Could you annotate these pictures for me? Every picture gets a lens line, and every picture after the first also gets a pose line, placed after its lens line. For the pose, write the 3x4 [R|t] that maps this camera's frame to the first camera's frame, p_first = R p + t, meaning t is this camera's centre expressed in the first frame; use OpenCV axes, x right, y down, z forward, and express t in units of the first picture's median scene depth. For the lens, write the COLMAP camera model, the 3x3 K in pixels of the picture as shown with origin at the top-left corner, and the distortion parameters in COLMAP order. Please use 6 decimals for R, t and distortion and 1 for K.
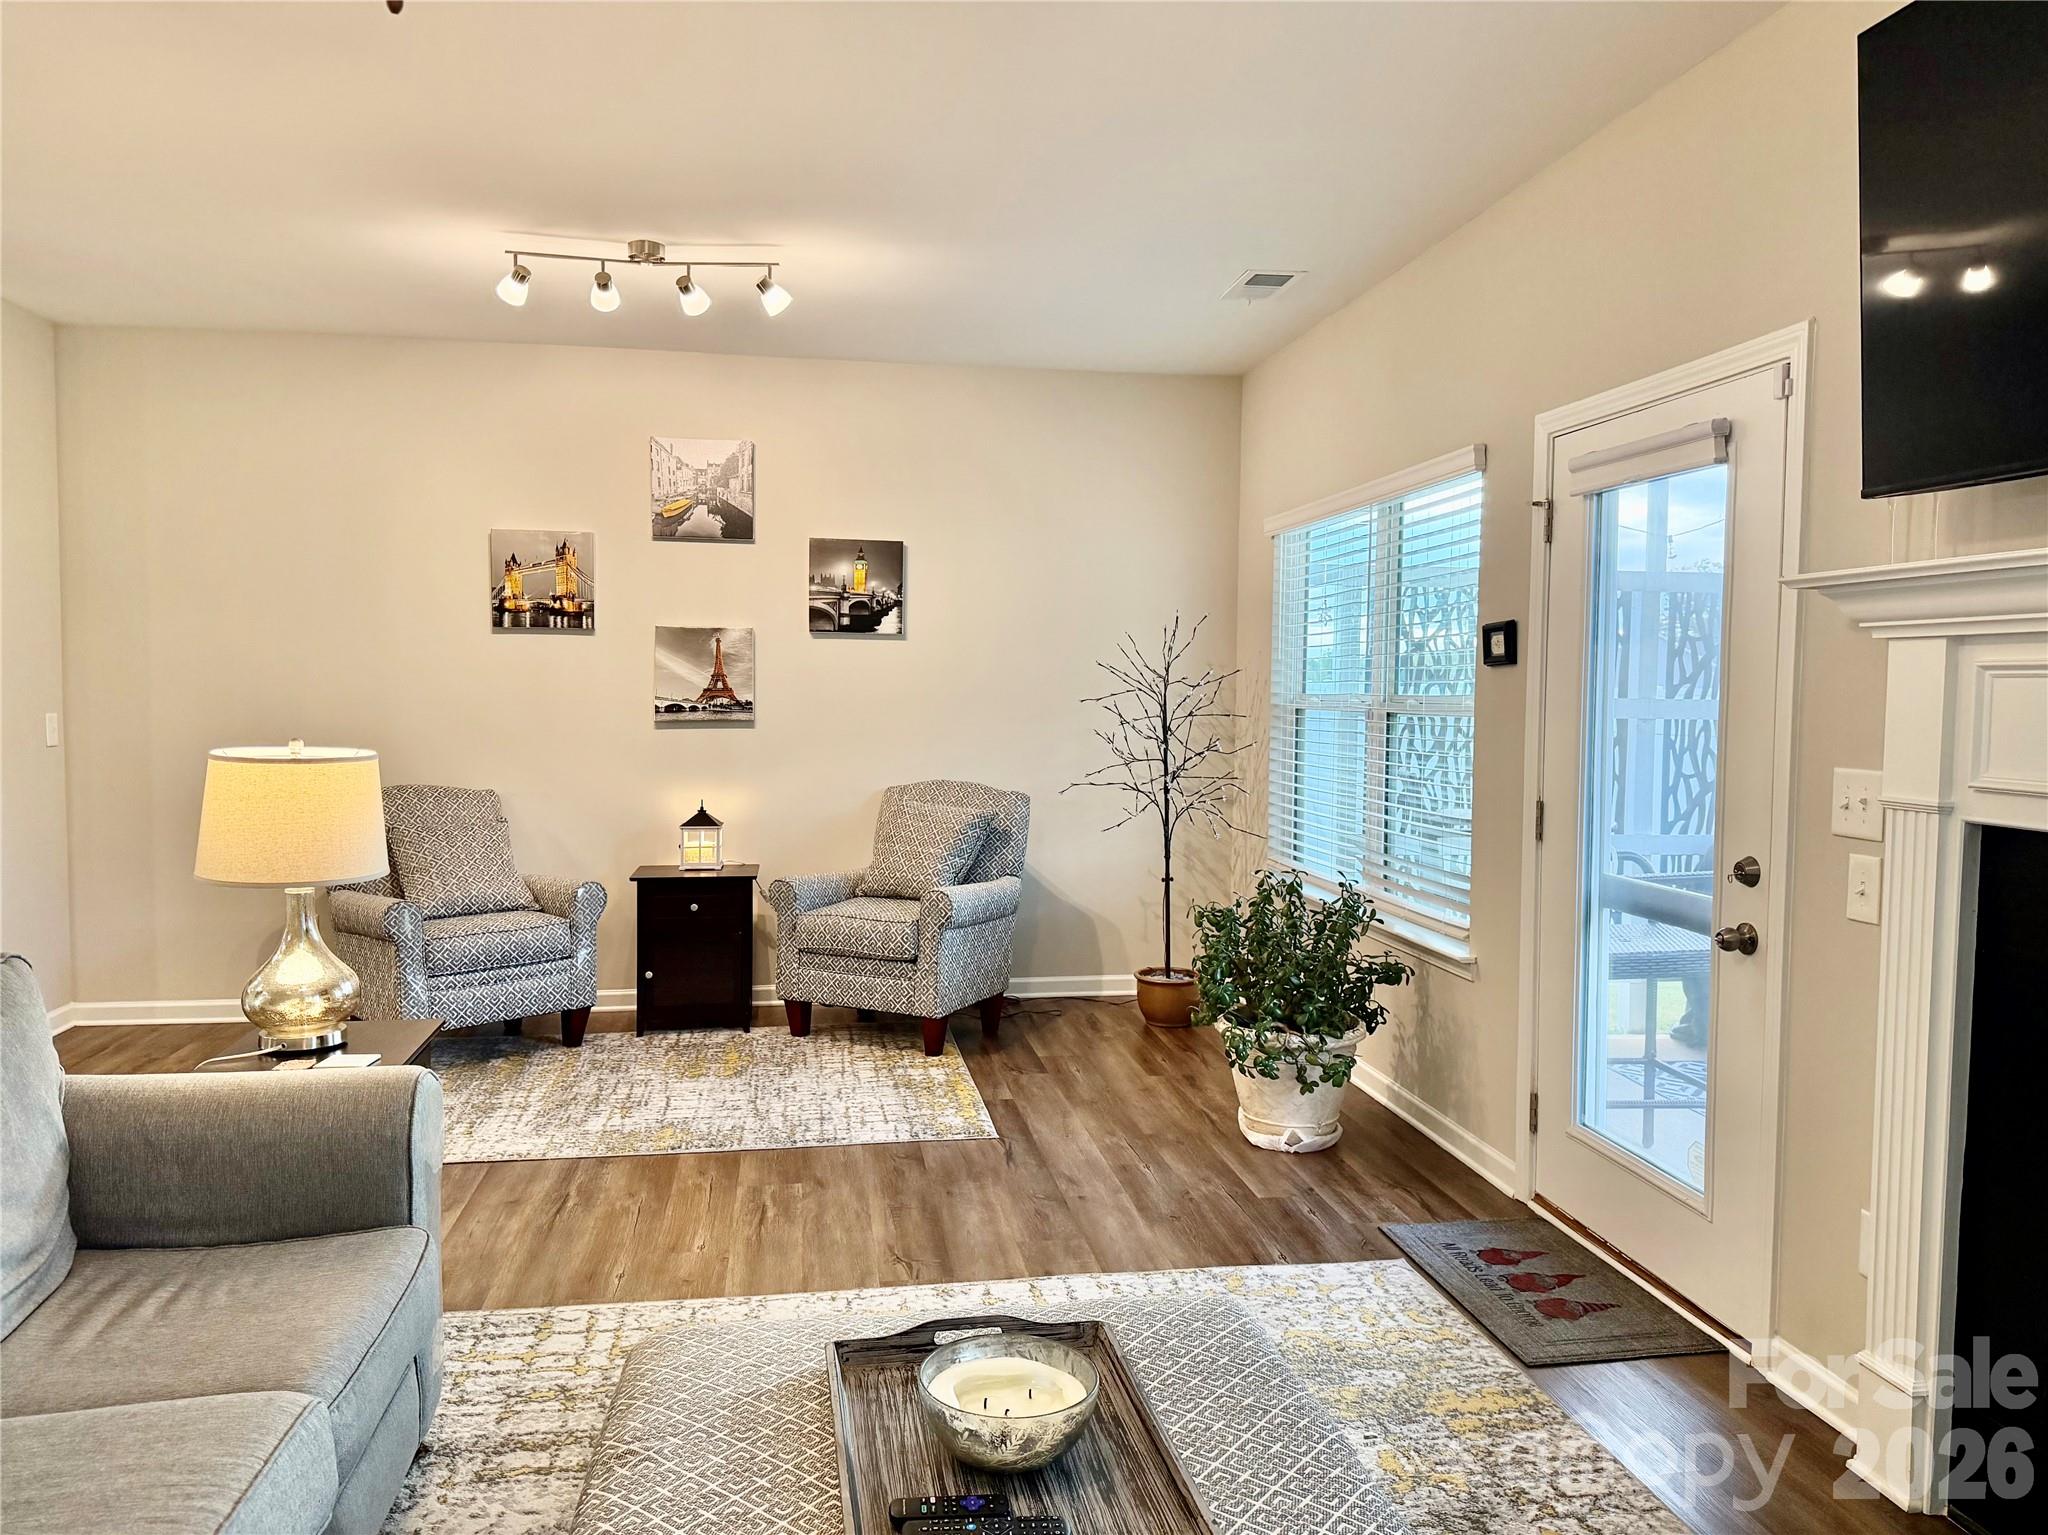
lens RADIAL K [[1437.6, 0, 1025.7], [0, 1437.6, 761.3], [0, 0, 1]] dist [0.123464, -0.159053]
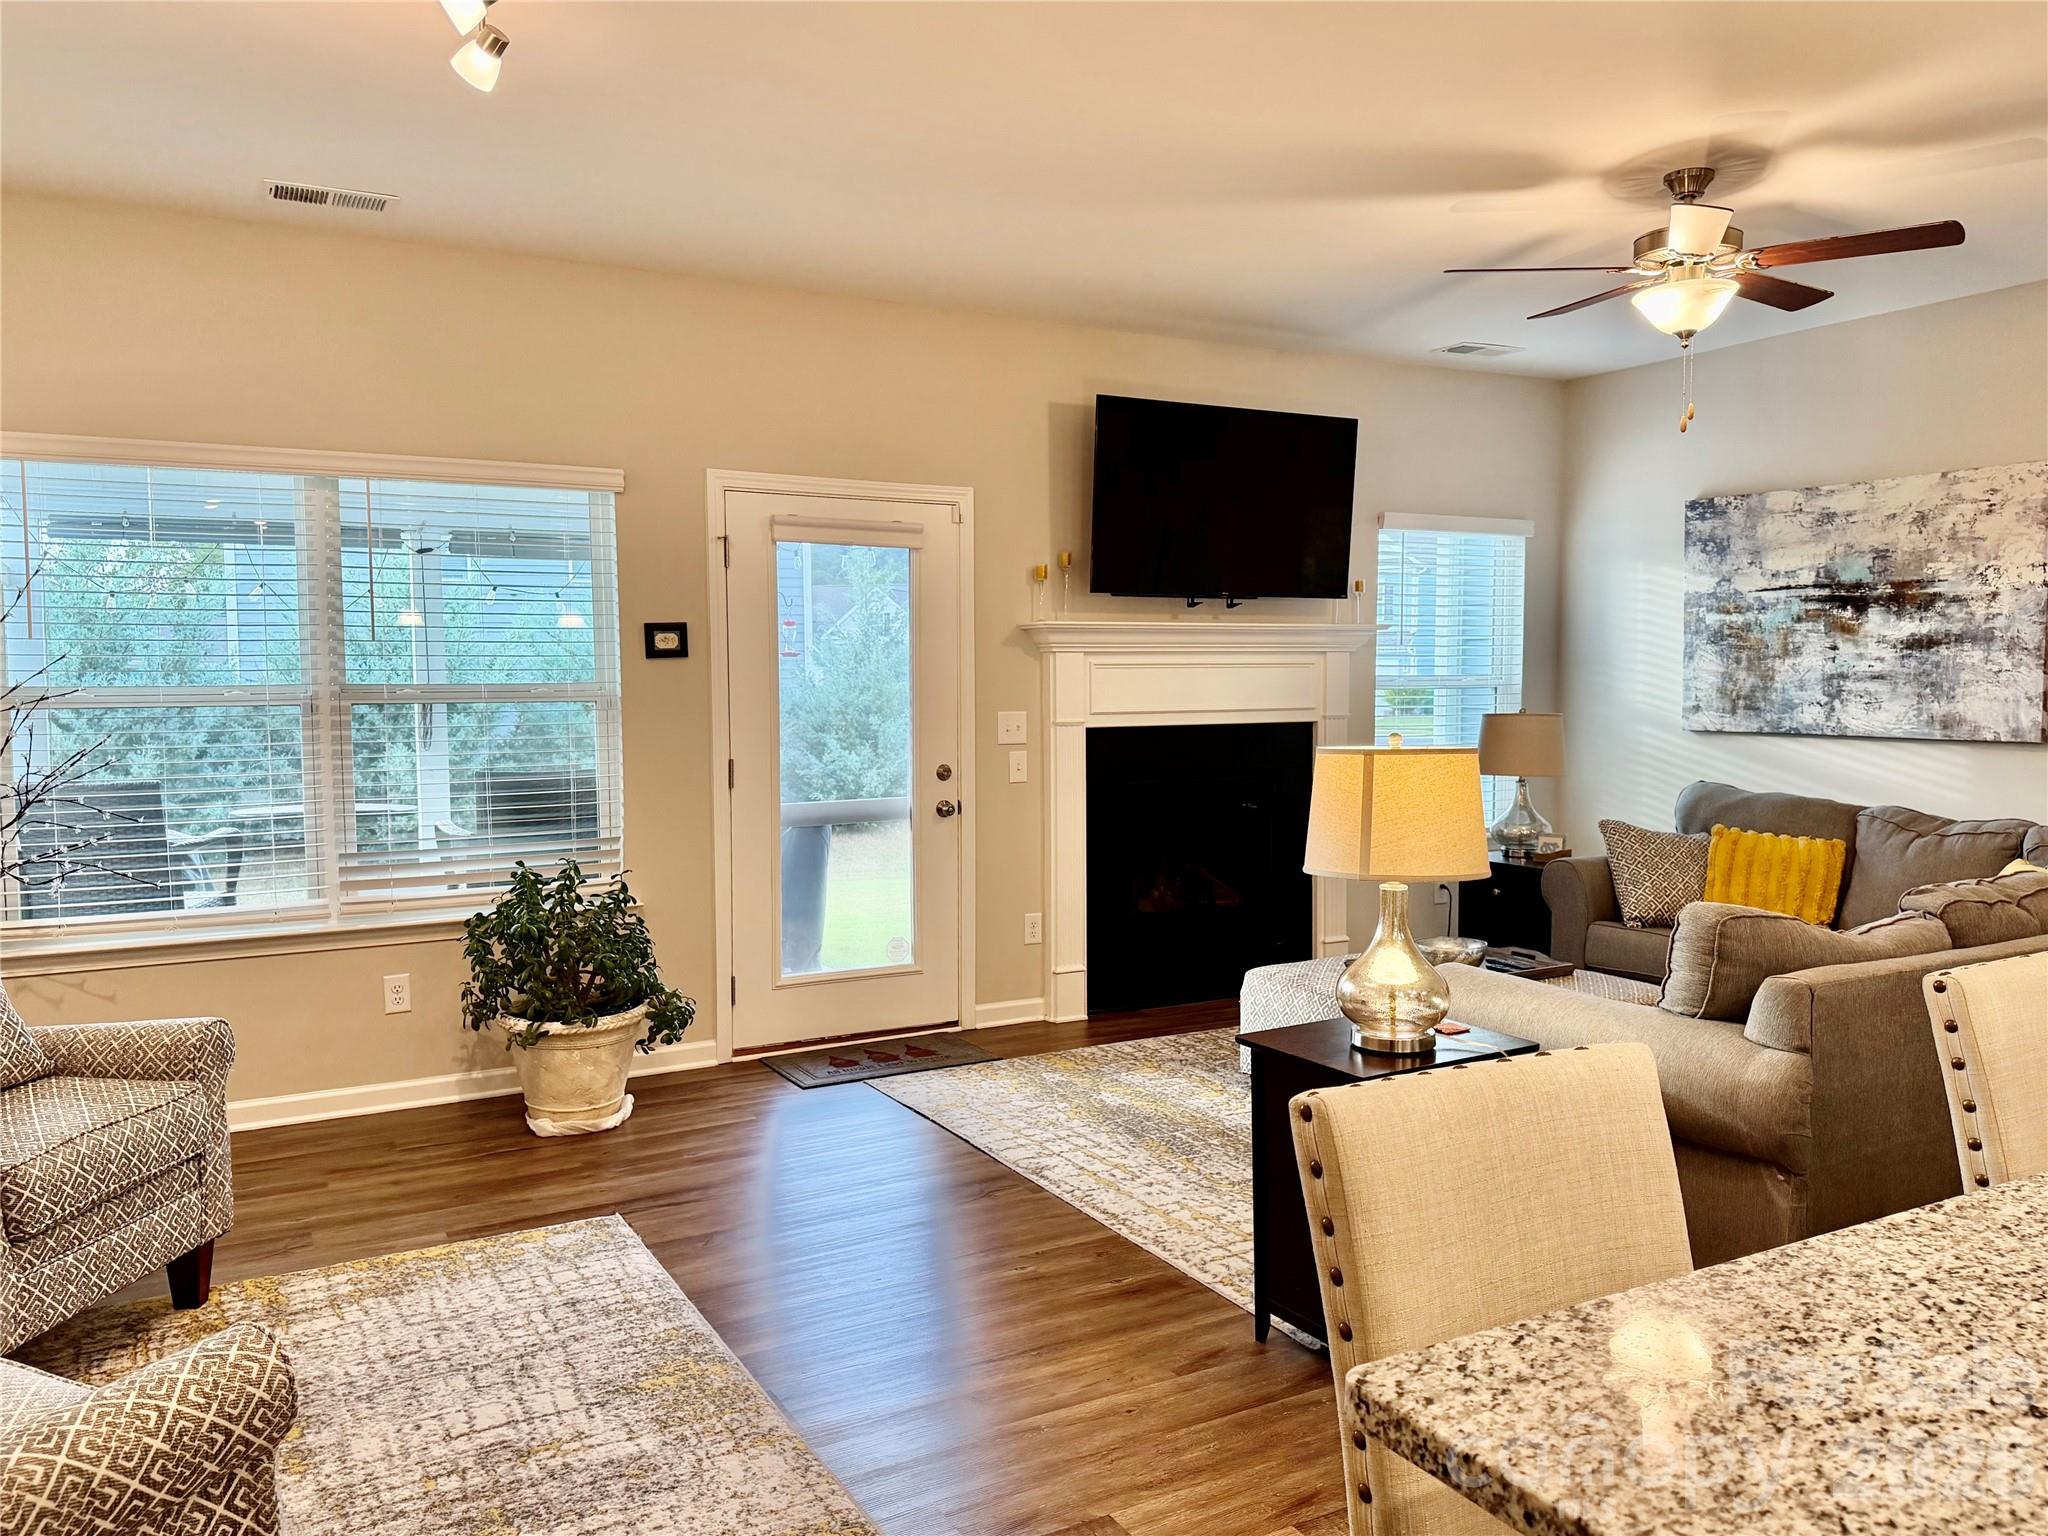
lens RADIAL K [[1522.9, 0, 1028.8], [0, 1522.9, 766.4], [0, 0, 1]] dist [0.147853, -0.186543]
pose [[-0.344131, -0.063940, 0.936742, -0.692271], [0.051825, 0.994864, 0.086946, -0.048484], [-0.937490, 0.078468, -0.339050, 0.791965]]
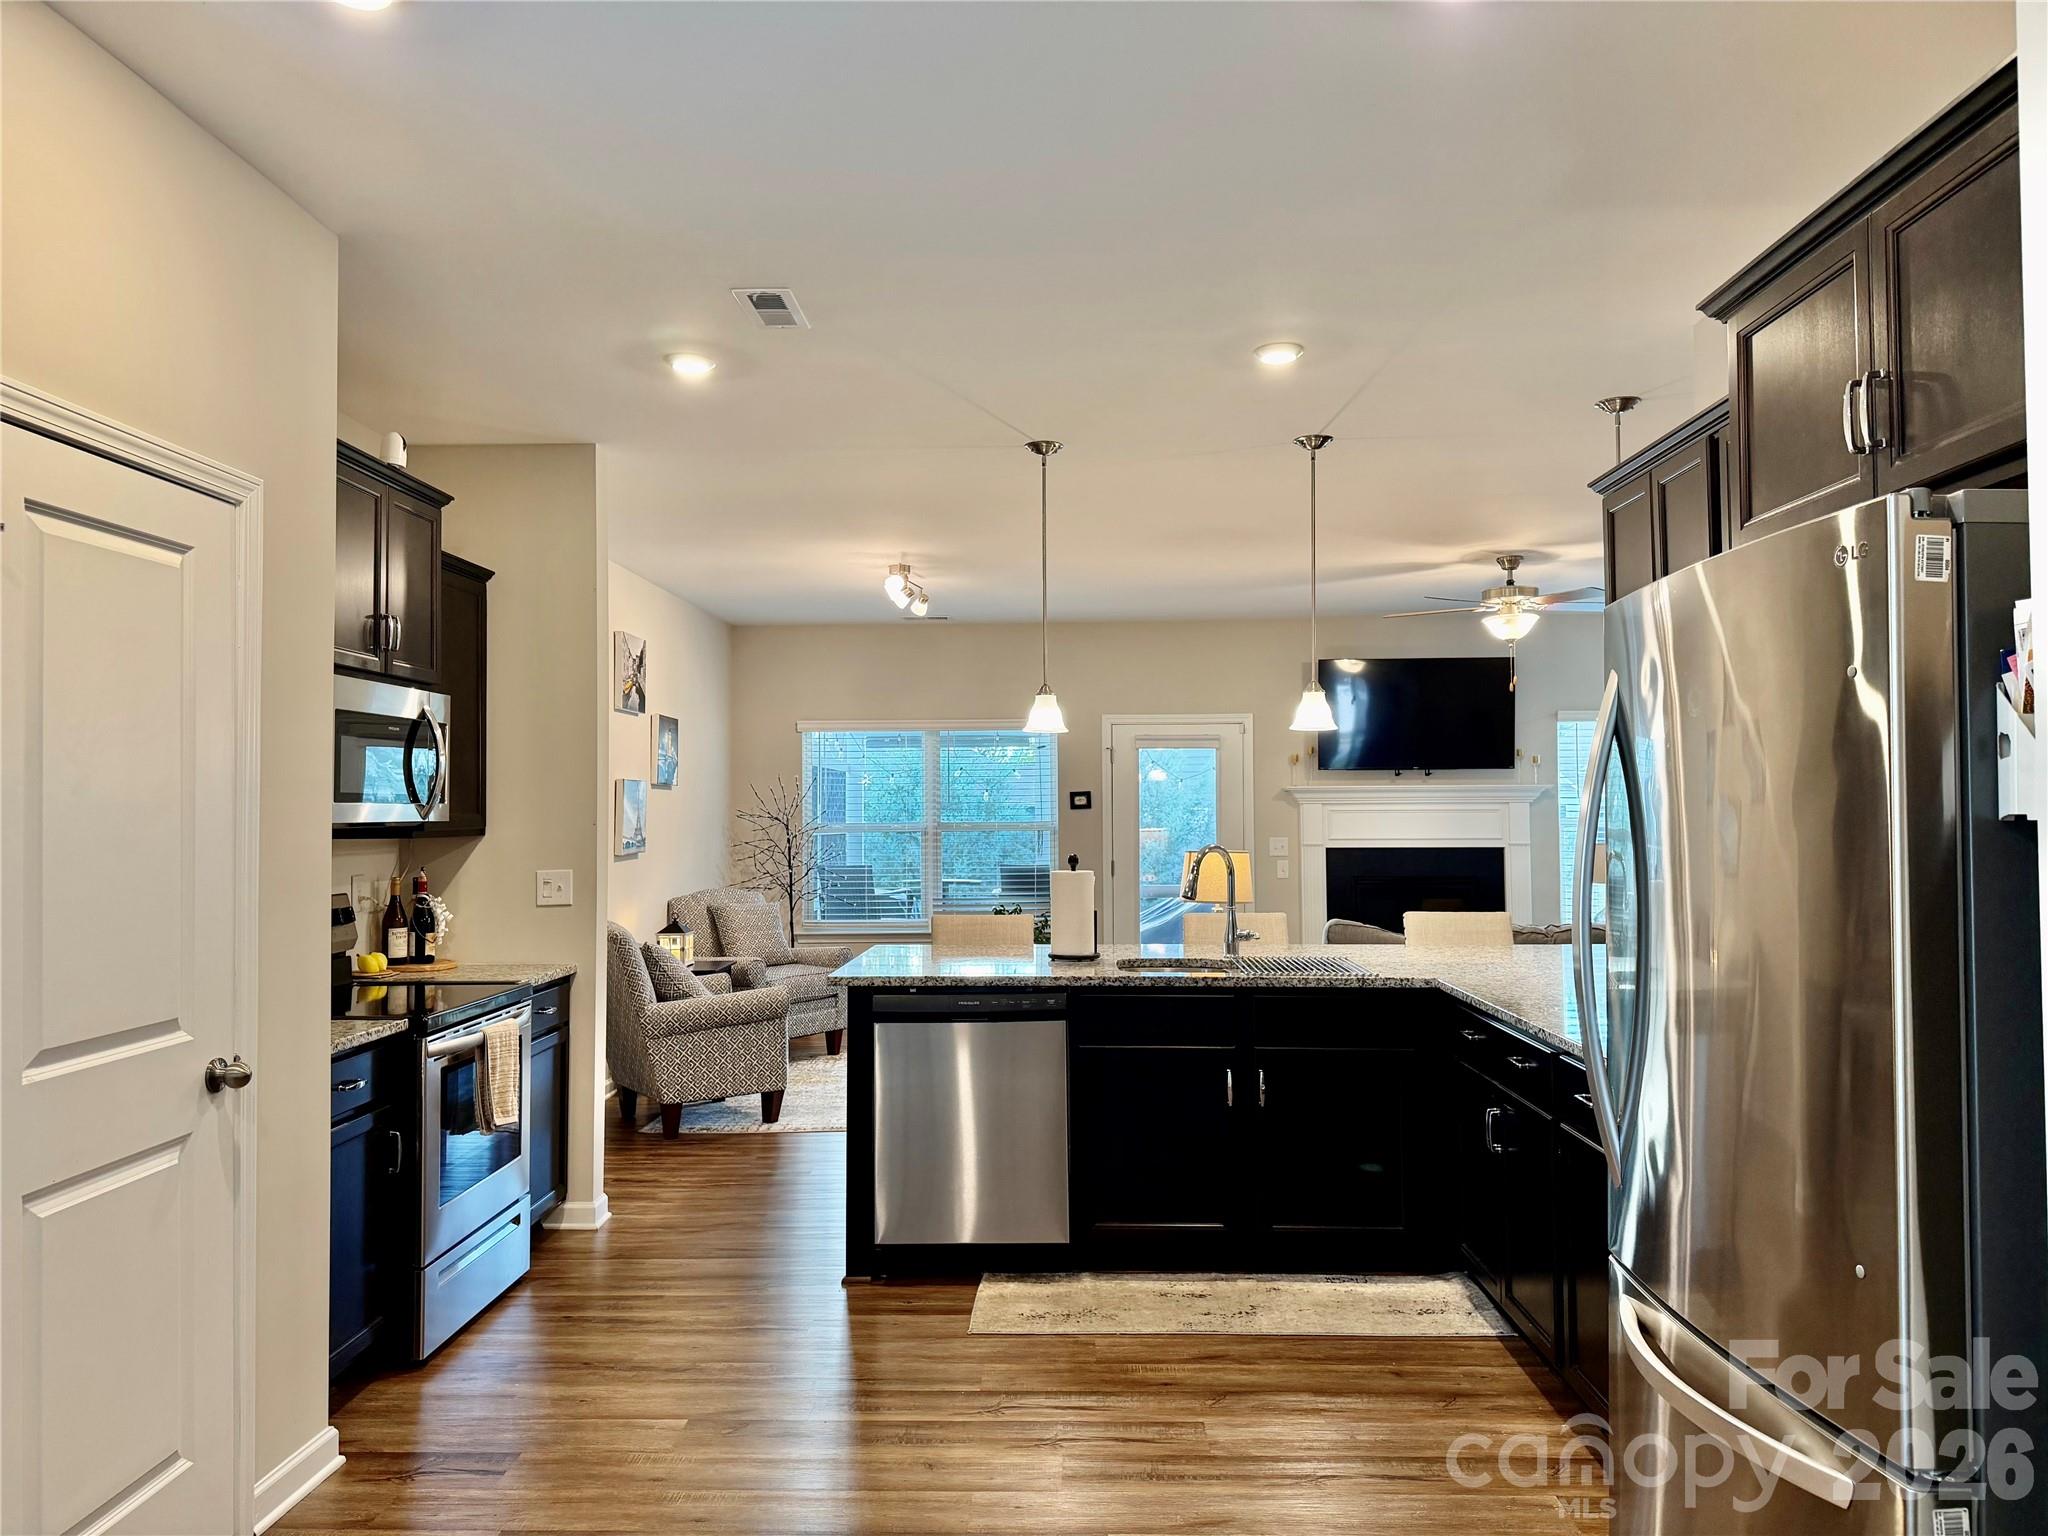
lens RADIAL K [[1437.6, 0, 1025.7], [0, 1437.6, 761.8], [0, 0, 1]] dist [0.123464, -0.159053]
pose [[0.182696, 0.023945, 0.982878, -1.436838], [0.060753, 0.997518, -0.035594, -0.043594], [-0.981291, 0.066216, 0.180787, 0.437947]]
